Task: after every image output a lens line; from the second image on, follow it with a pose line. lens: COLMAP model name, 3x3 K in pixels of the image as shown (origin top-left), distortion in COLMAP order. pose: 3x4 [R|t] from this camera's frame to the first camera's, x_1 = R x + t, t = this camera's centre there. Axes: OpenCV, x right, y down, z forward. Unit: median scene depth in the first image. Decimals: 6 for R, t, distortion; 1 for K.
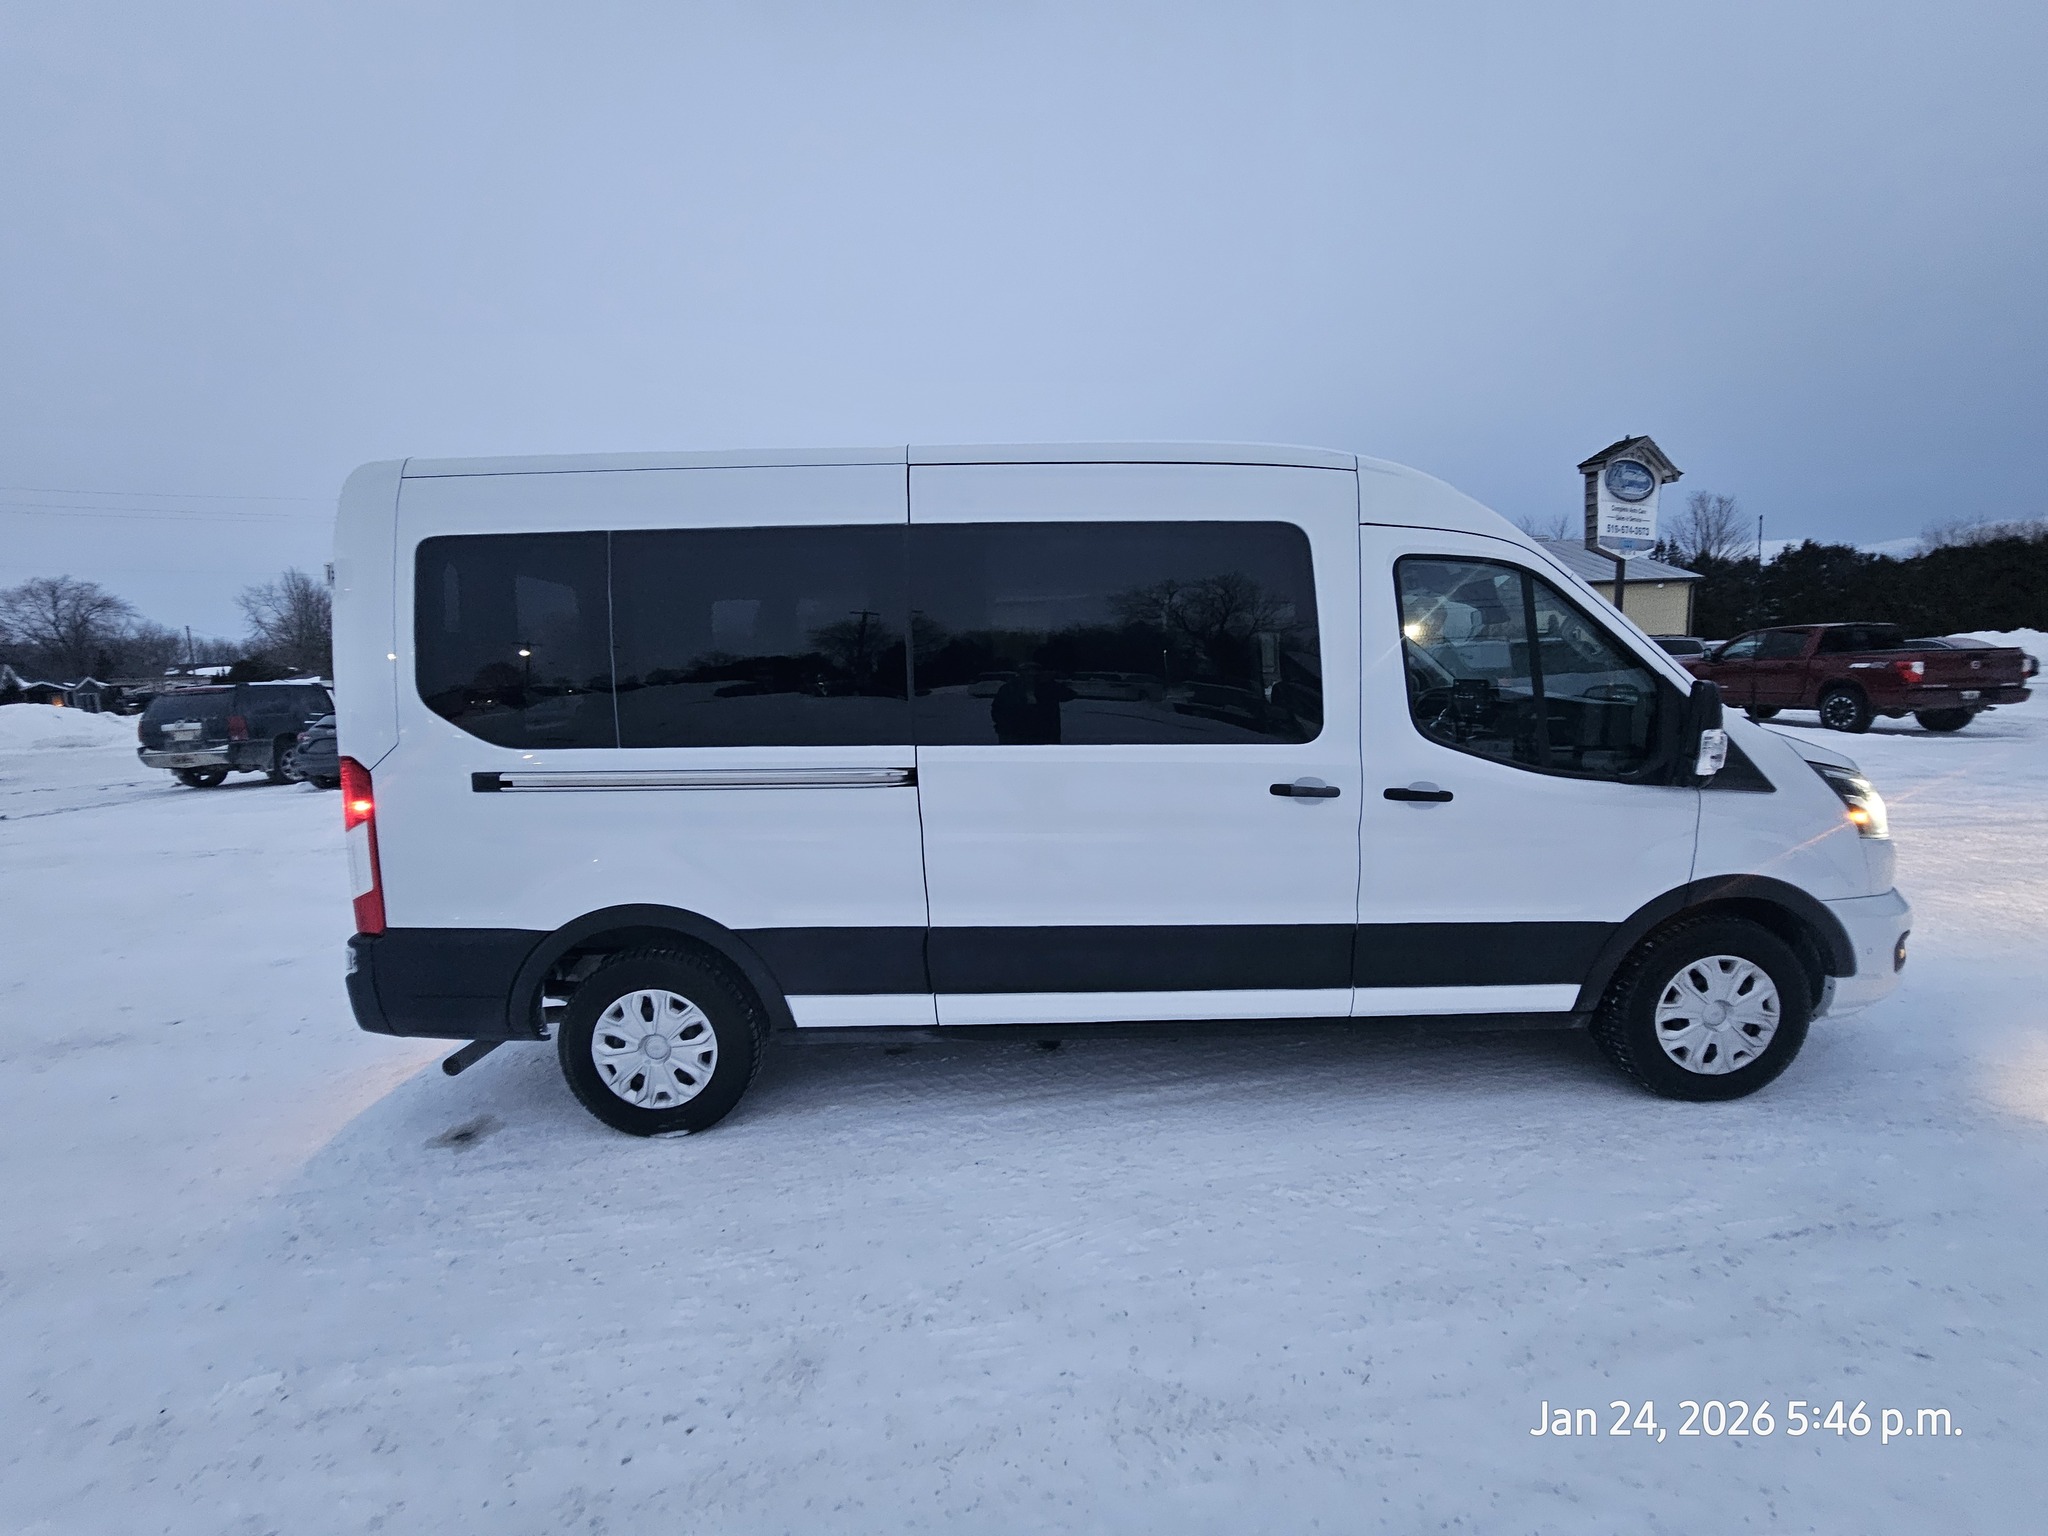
lens RADIAL K [[831.2, 0, 1035.4], [0, 831.2, 768.5], [0, 0, 1]] dist [-0.002000, -0.000475]
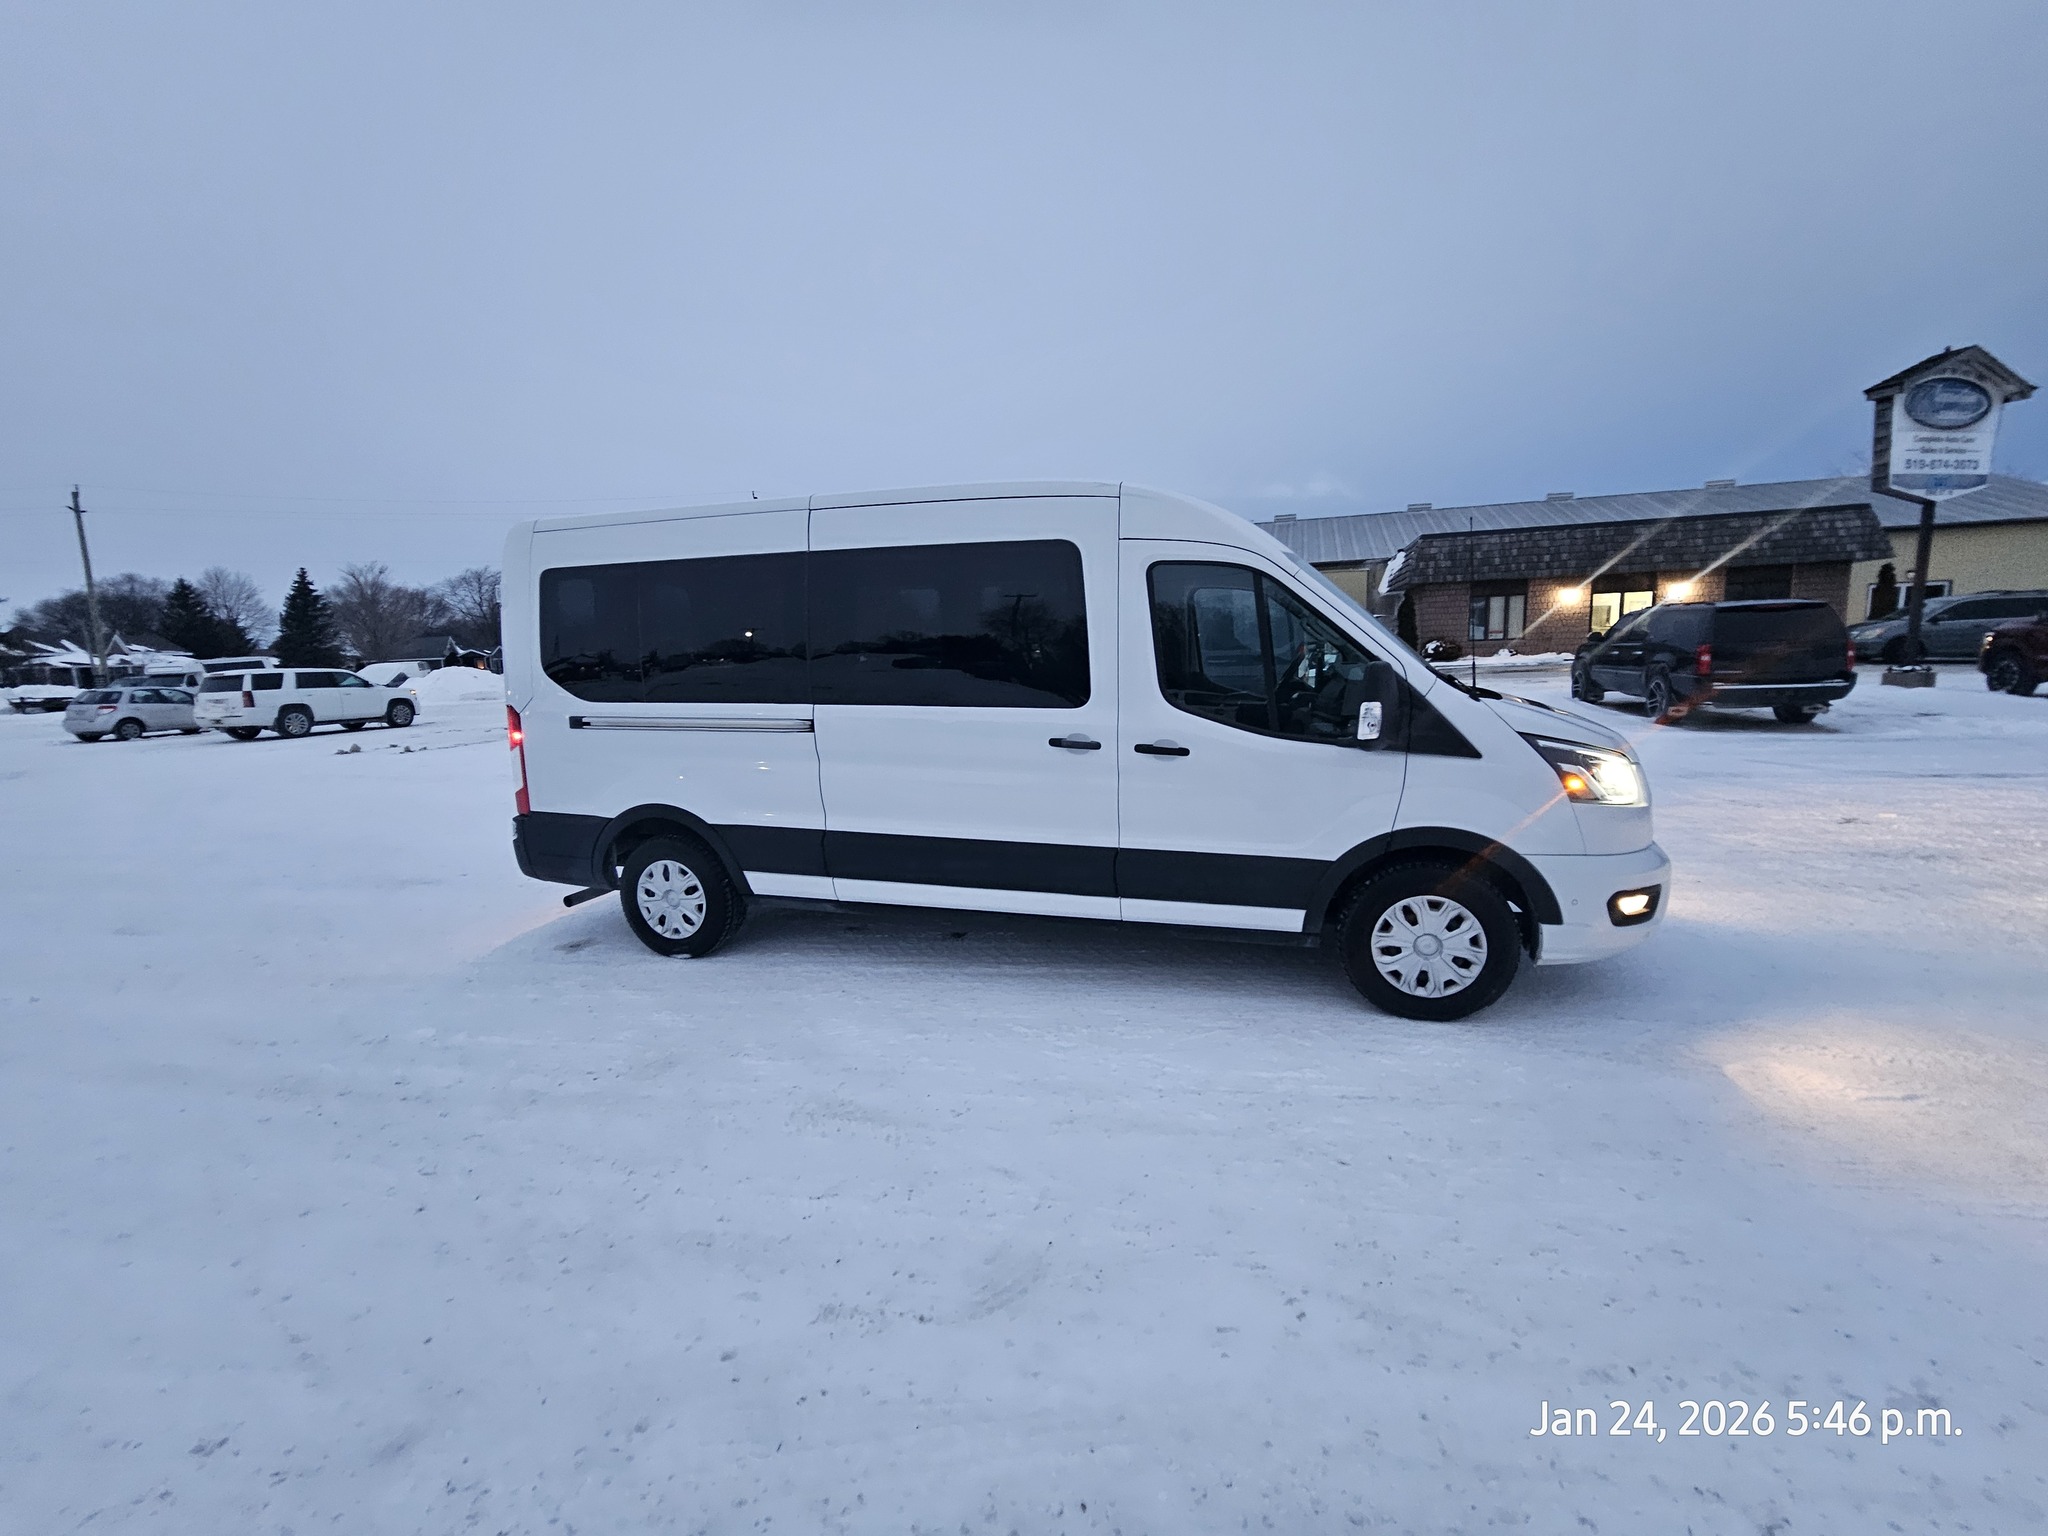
lens RADIAL K [[831.2, 0, 1035.4], [0, 831.2, 768.5], [0, 0, 1]] dist [-0.002000, -0.000475]
pose [[0.959434, 0.039153, -0.279201, 0.607167], [-0.028061, 0.998654, 0.043616, 0.009615], [0.280533, -0.034012, 0.959242, -0.276334]]
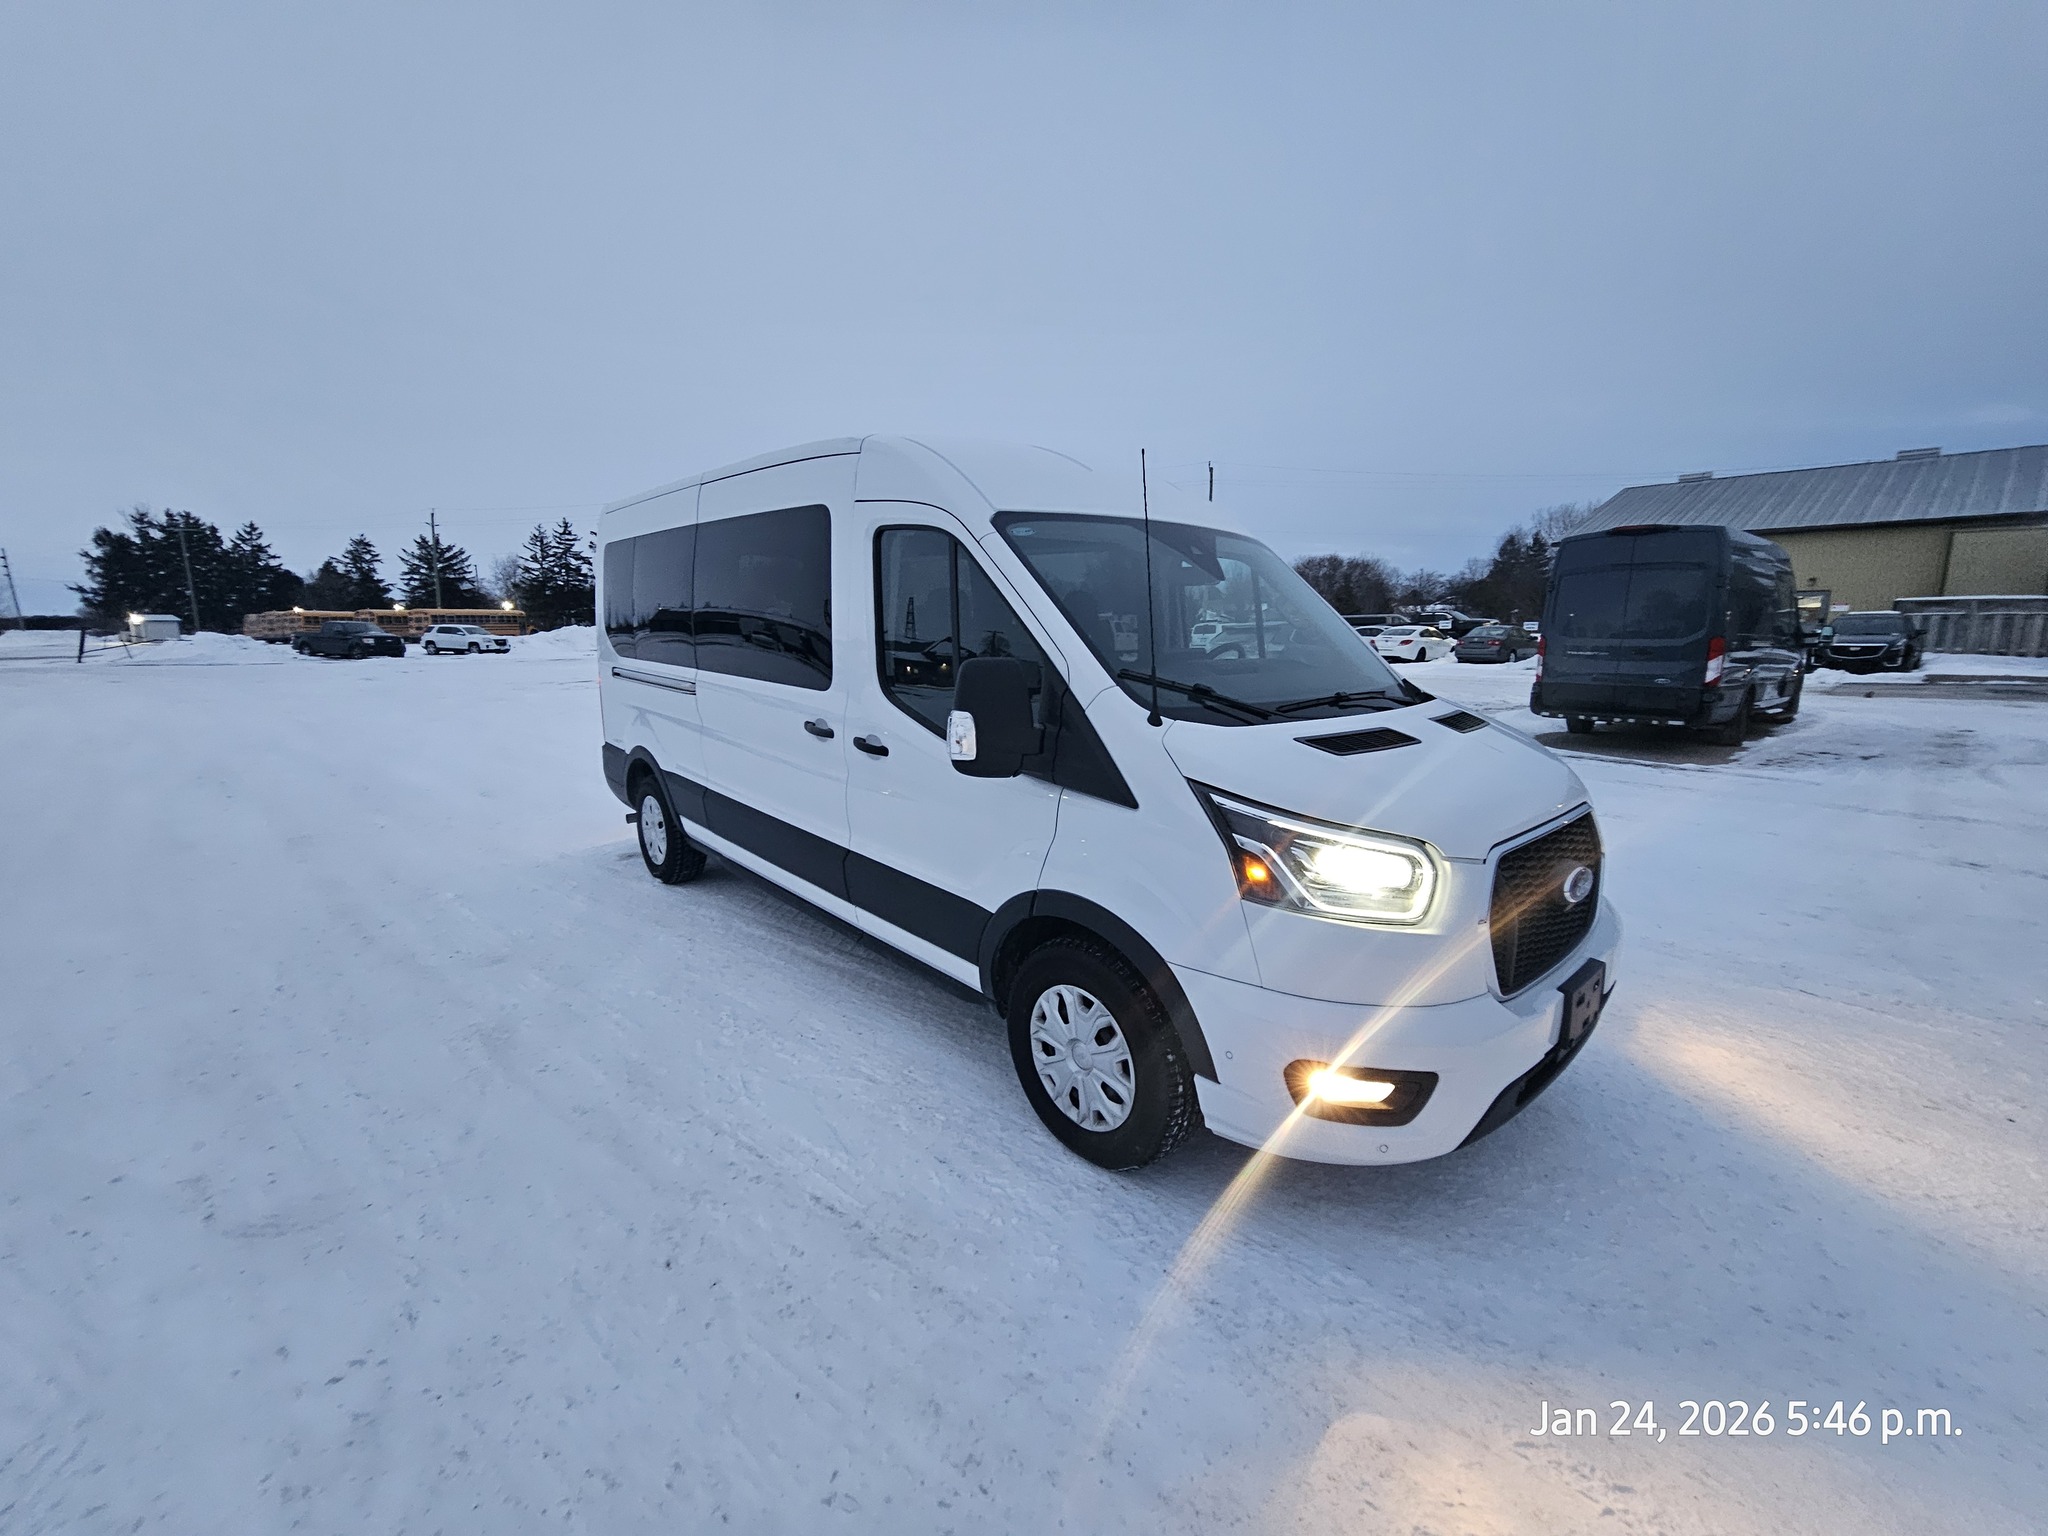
lens RADIAL K [[831.2, 0, 1035.4], [0, 831.2, 768.5], [0, 0, 1]] dist [-0.002000, -0.000475]
pose [[0.671106, 0.158932, -0.724125, 1.359886], [-0.108742, 0.987289, 0.115912, -0.088053], [0.733343, 0.000954, 0.679858, 0.388985]]
